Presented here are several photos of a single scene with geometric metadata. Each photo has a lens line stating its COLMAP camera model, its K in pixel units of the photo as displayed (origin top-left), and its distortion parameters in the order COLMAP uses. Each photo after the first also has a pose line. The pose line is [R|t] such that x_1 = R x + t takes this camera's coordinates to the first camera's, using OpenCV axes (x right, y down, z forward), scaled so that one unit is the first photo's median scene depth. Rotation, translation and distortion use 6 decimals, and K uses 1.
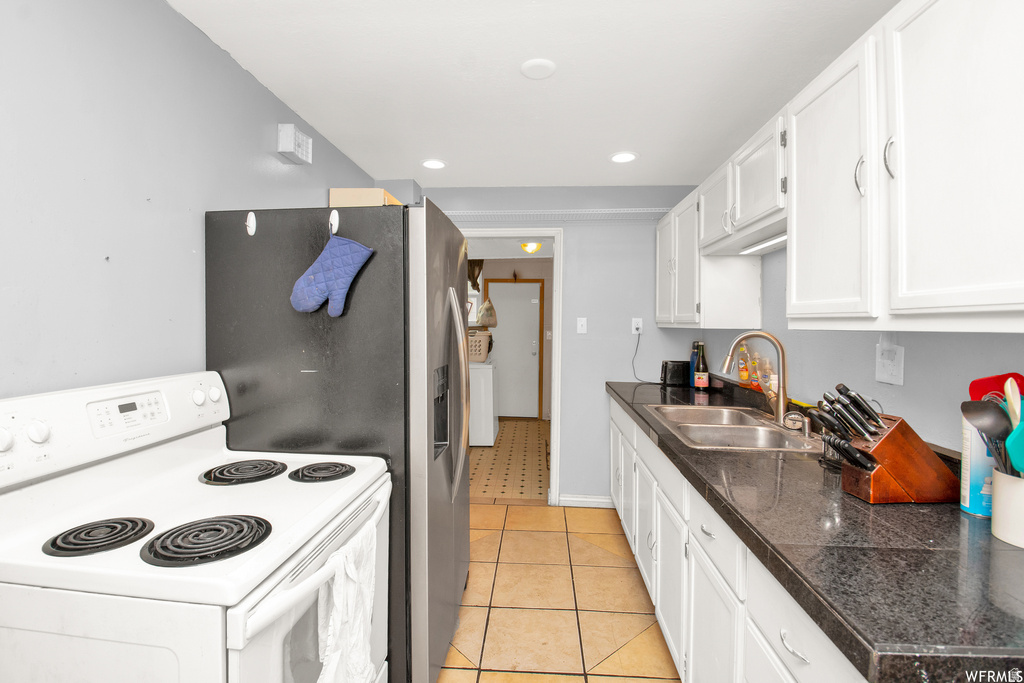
lens RADIAL K [[476.5, 0, 503.7], [0, 476.5, 312.9], [0, 0, 1]] dist [0.026850, -0.023908]
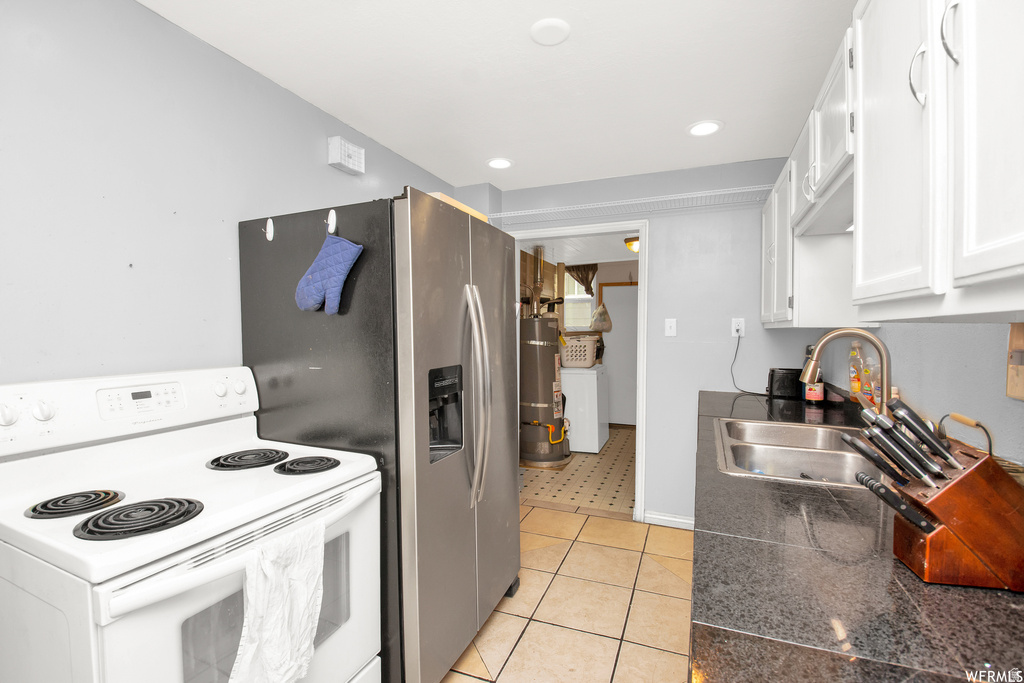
lens RADIAL K [[457.6, 0, 520.8], [0, 457.6, 334.8], [0, 0, 1]] dist [0.021284, -0.019958]
pose [[0.952385, -0.004185, -0.304870, 0.233570], [0.012740, 0.999579, 0.026075, 0.021070], [0.304632, -0.028718, 0.952037, 0.135601]]
